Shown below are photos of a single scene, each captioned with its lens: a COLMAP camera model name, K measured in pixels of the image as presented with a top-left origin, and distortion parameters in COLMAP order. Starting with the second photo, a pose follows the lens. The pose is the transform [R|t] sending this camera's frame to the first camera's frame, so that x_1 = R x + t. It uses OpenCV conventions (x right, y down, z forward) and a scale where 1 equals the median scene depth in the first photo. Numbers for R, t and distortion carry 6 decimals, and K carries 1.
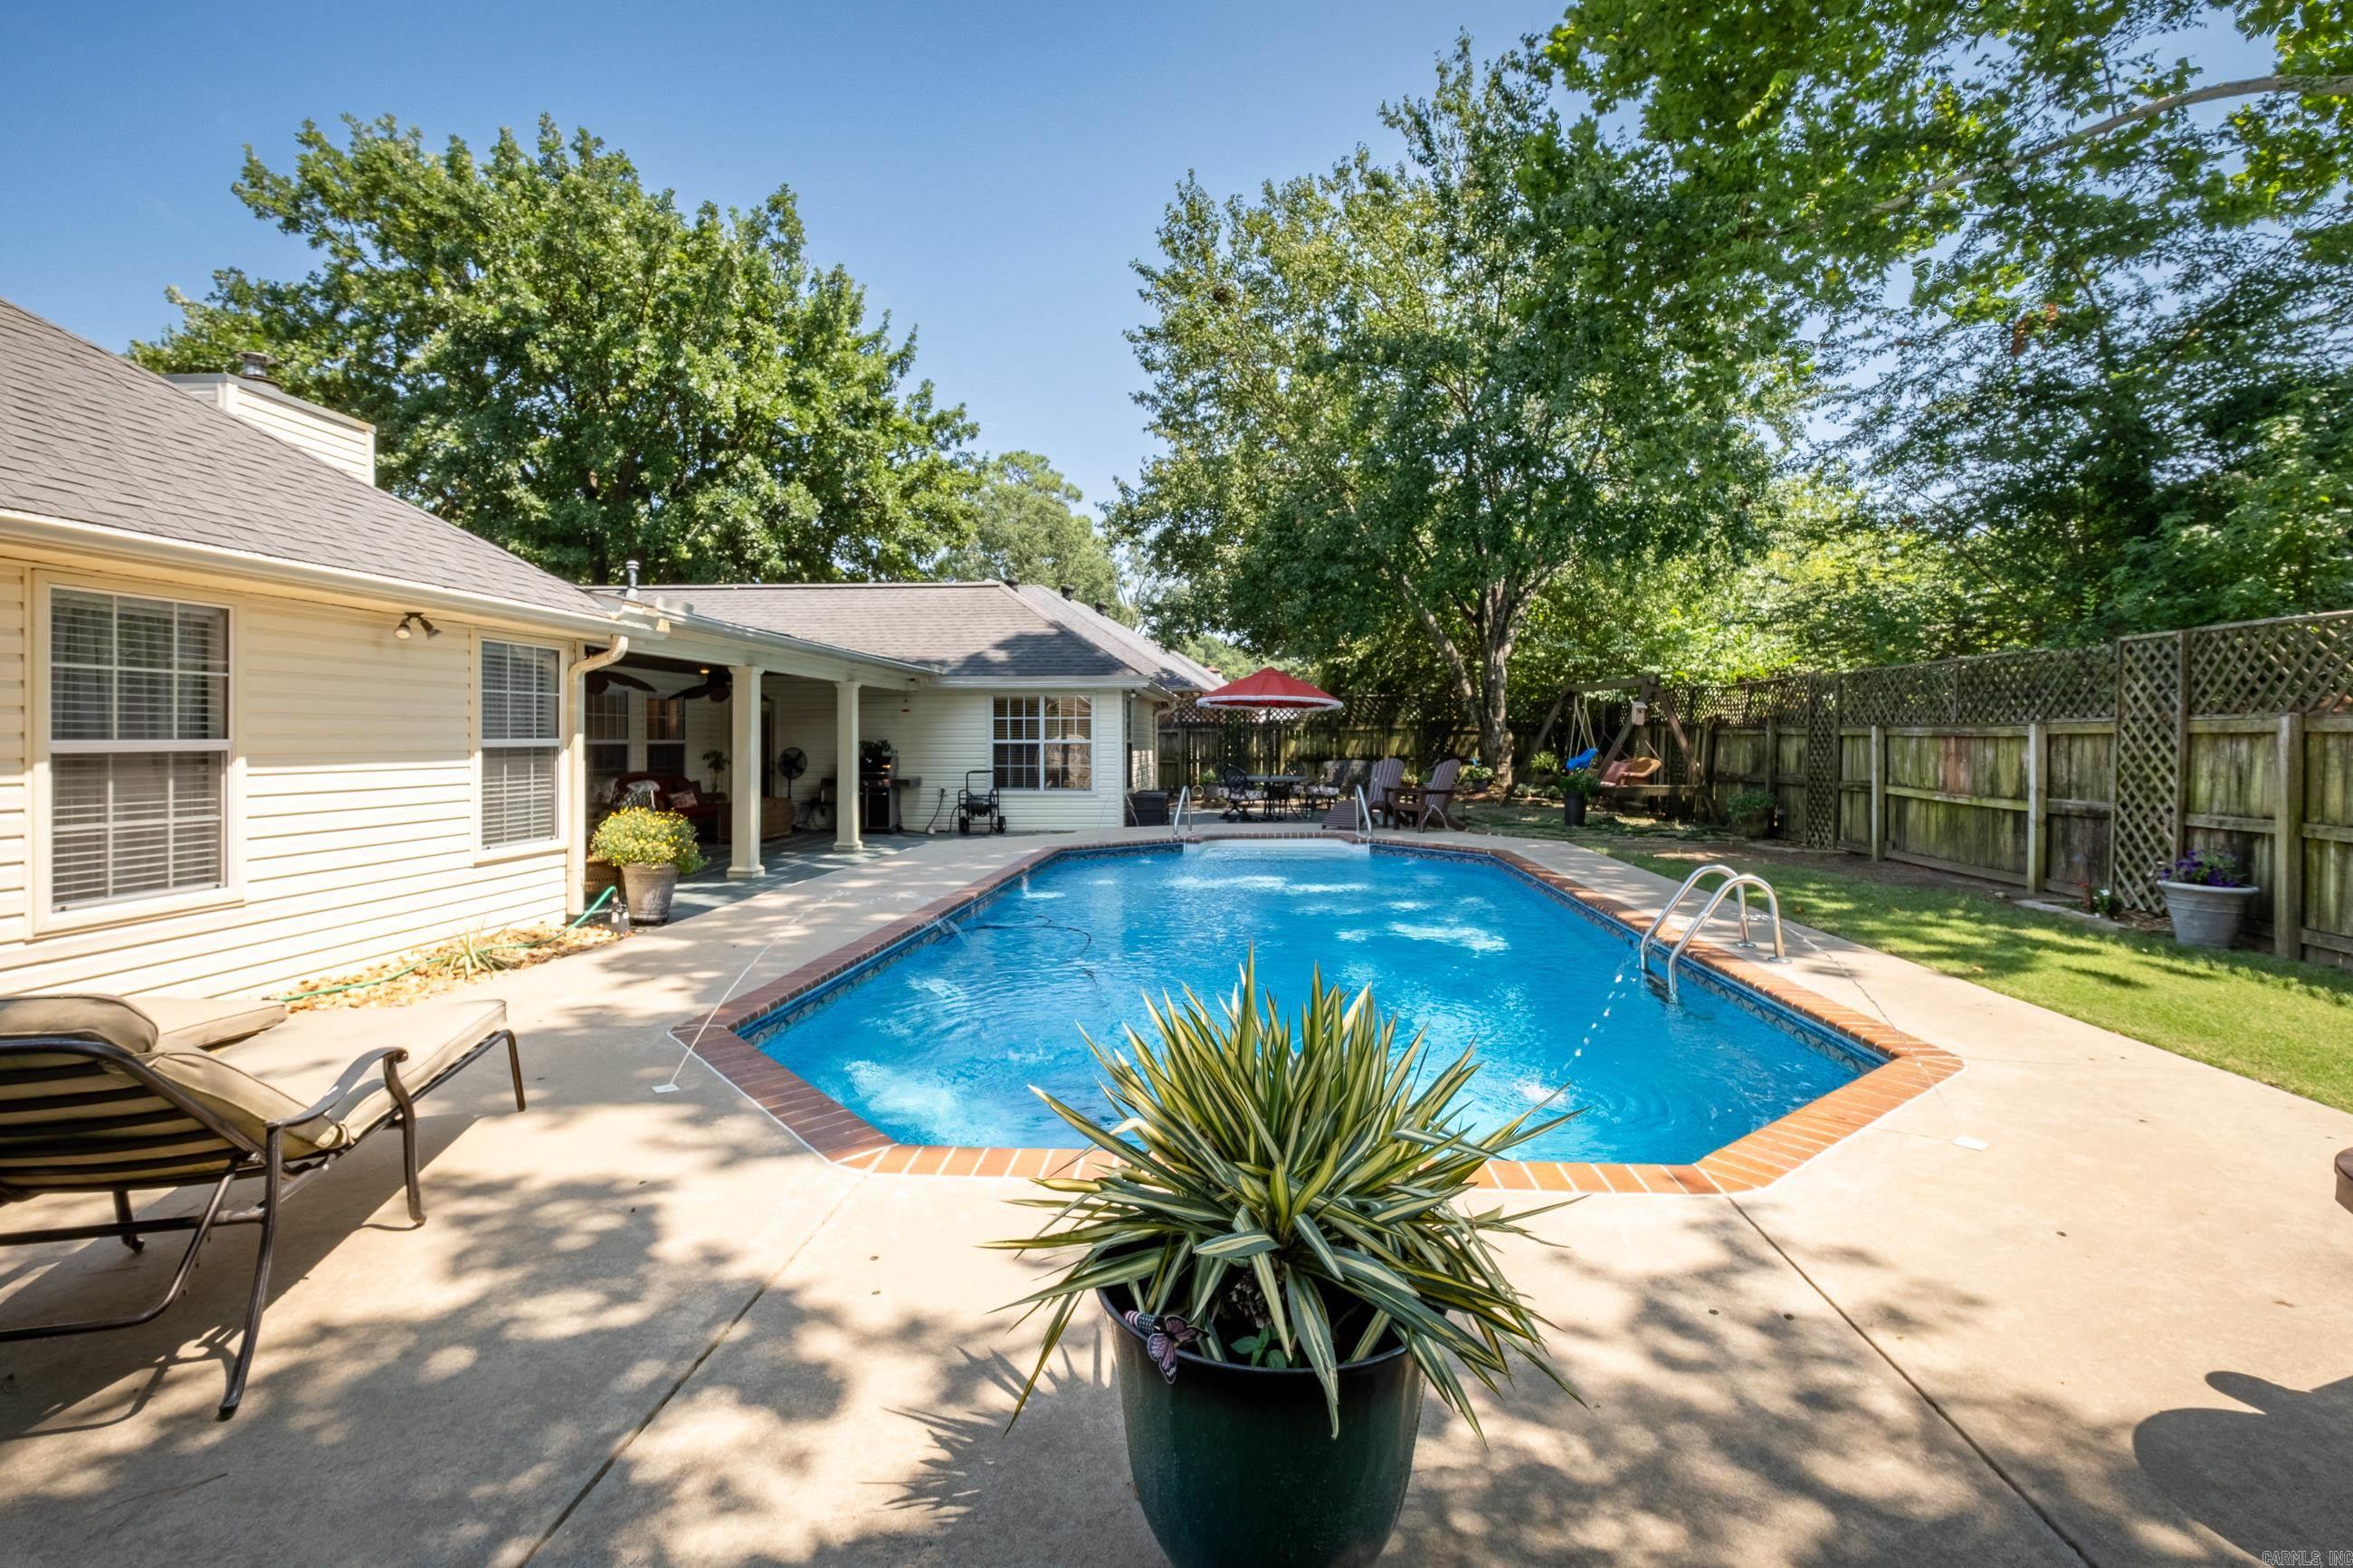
lens RADIAL K [[1074.4, 0, 1176.5], [0, 1074.4, 784.0], [0, 0, 1]] dist [-0.021196, 0.000159]
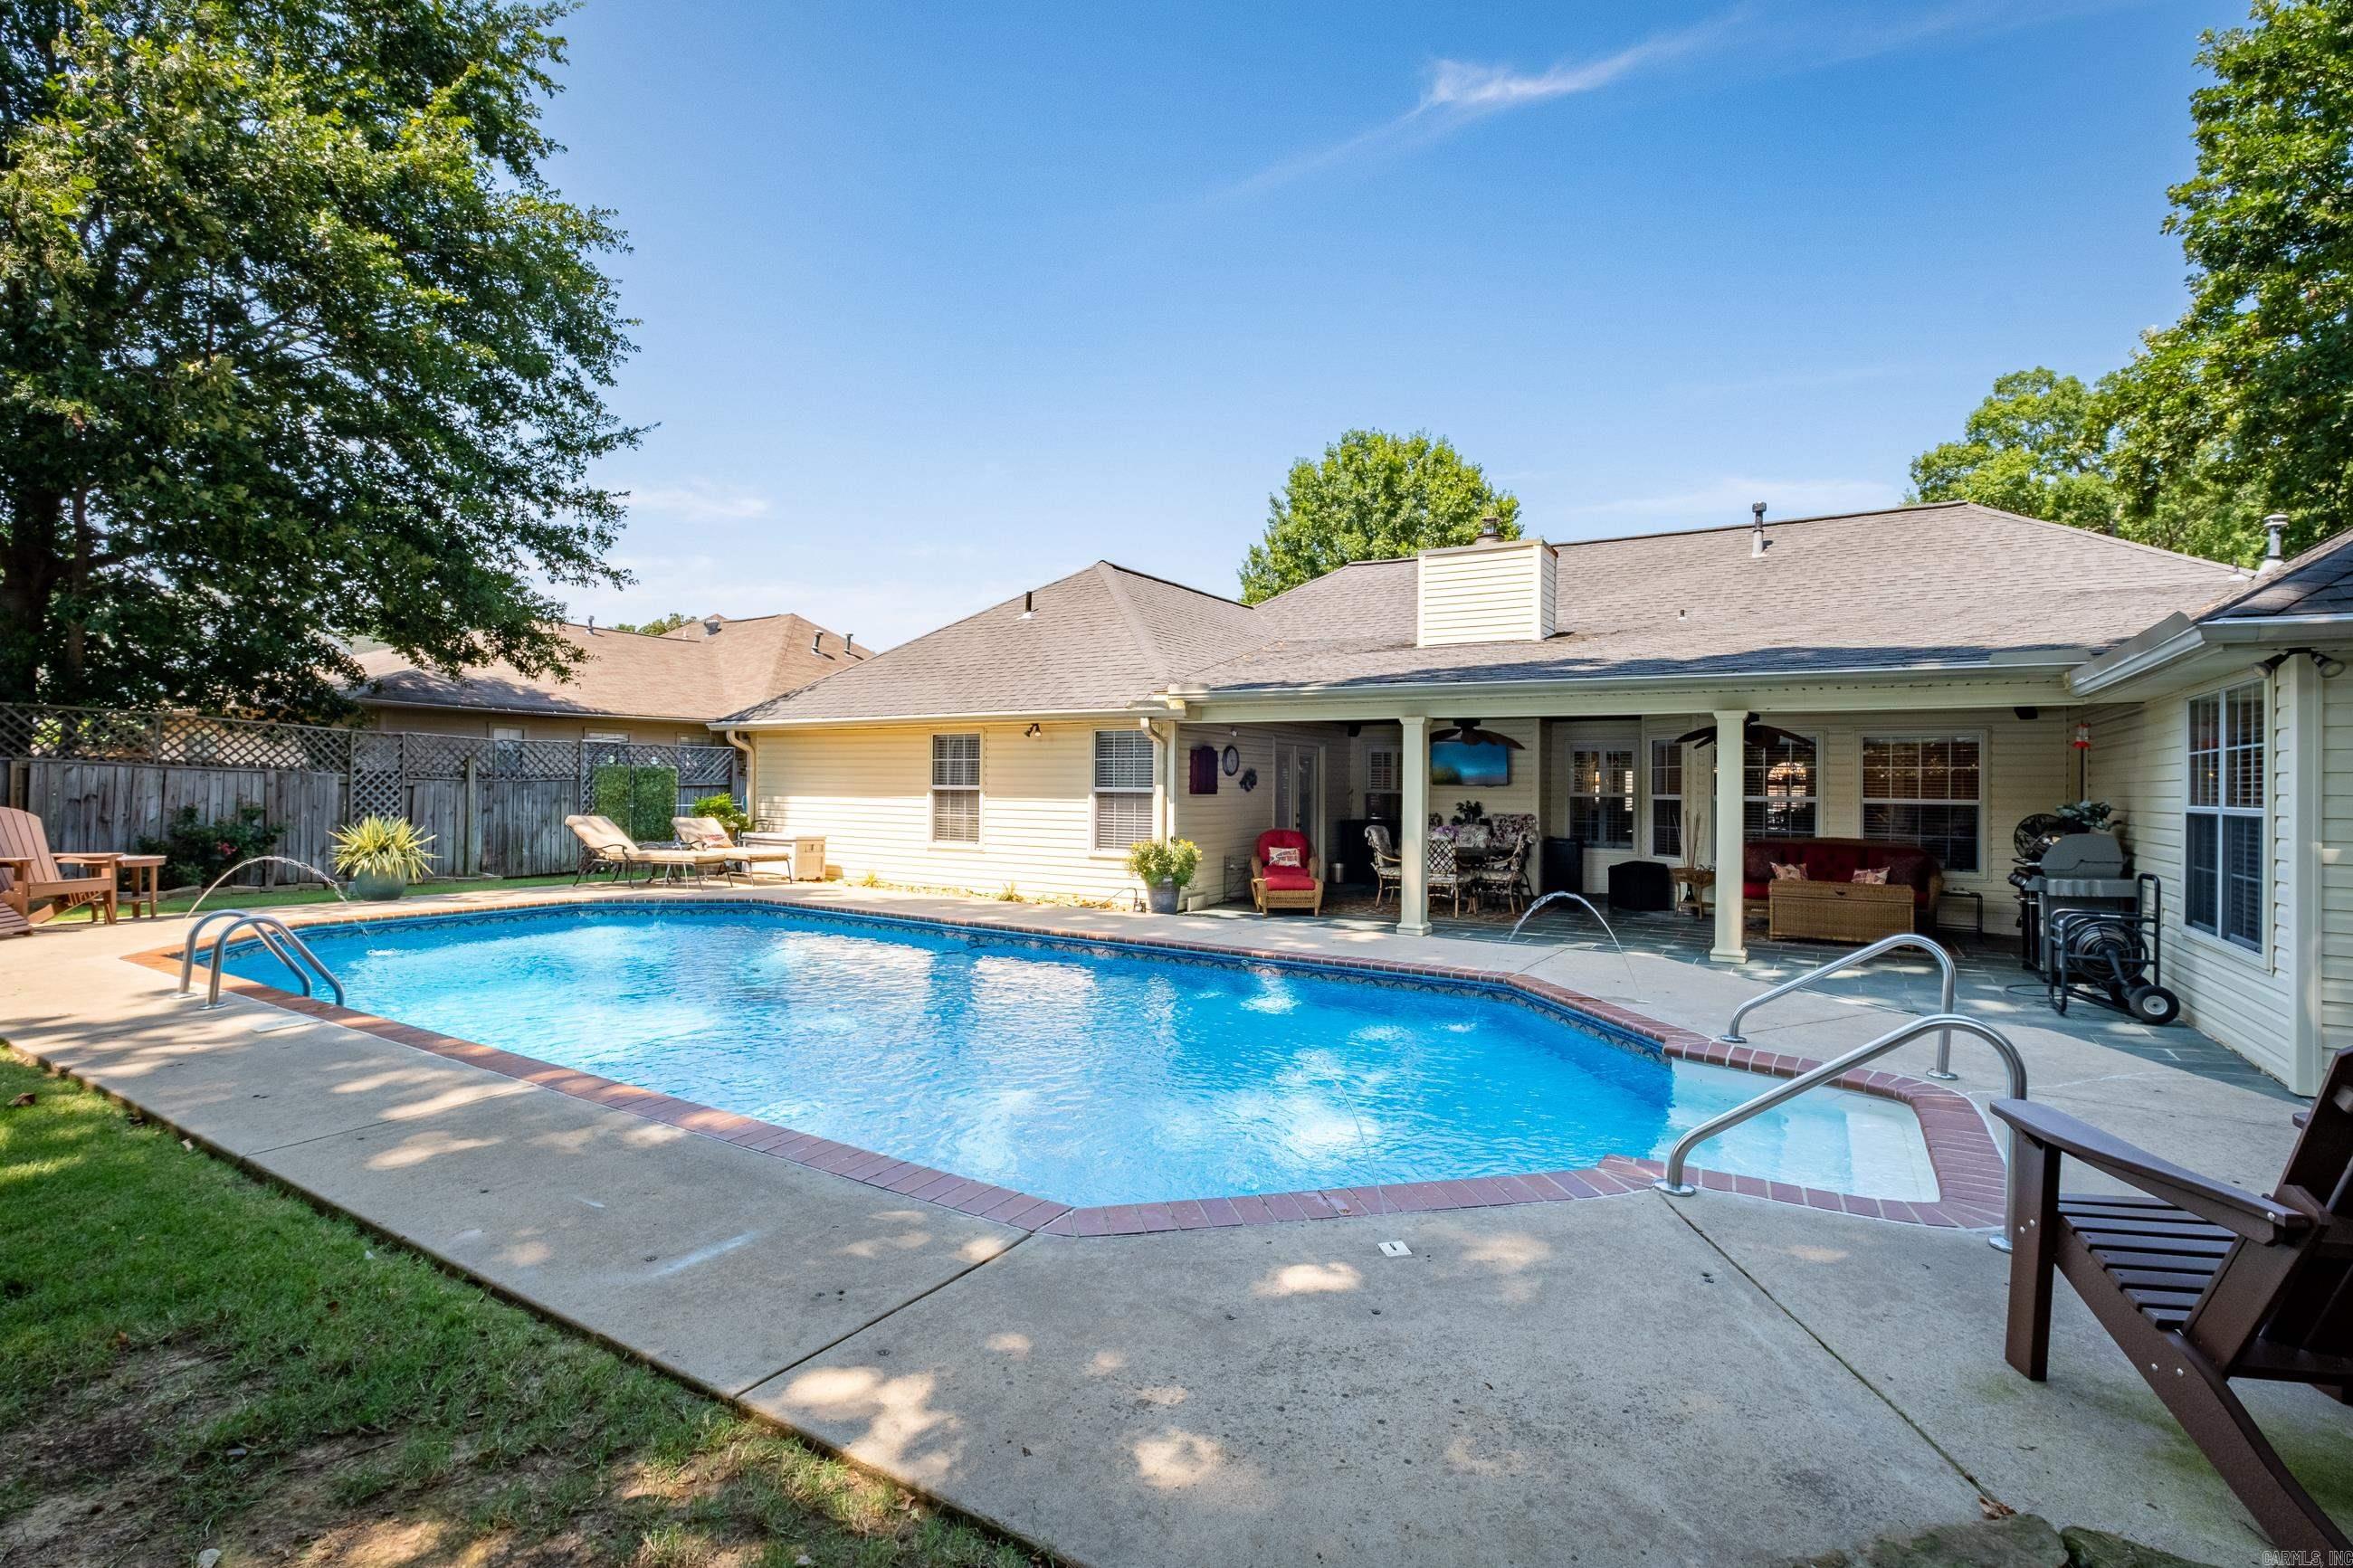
lens RADIAL K [[1074.4, 0, 1176.5], [0, 1074.4, 784.0], [0, 0, 1]] dist [-0.021196, 0.000159]
pose [[-0.453302, -0.008177, -0.891319, 0.338227], [-0.049569, 0.998642, 0.016048, -0.031676], [0.889978, 0.051457, -0.453092, 0.741617]]
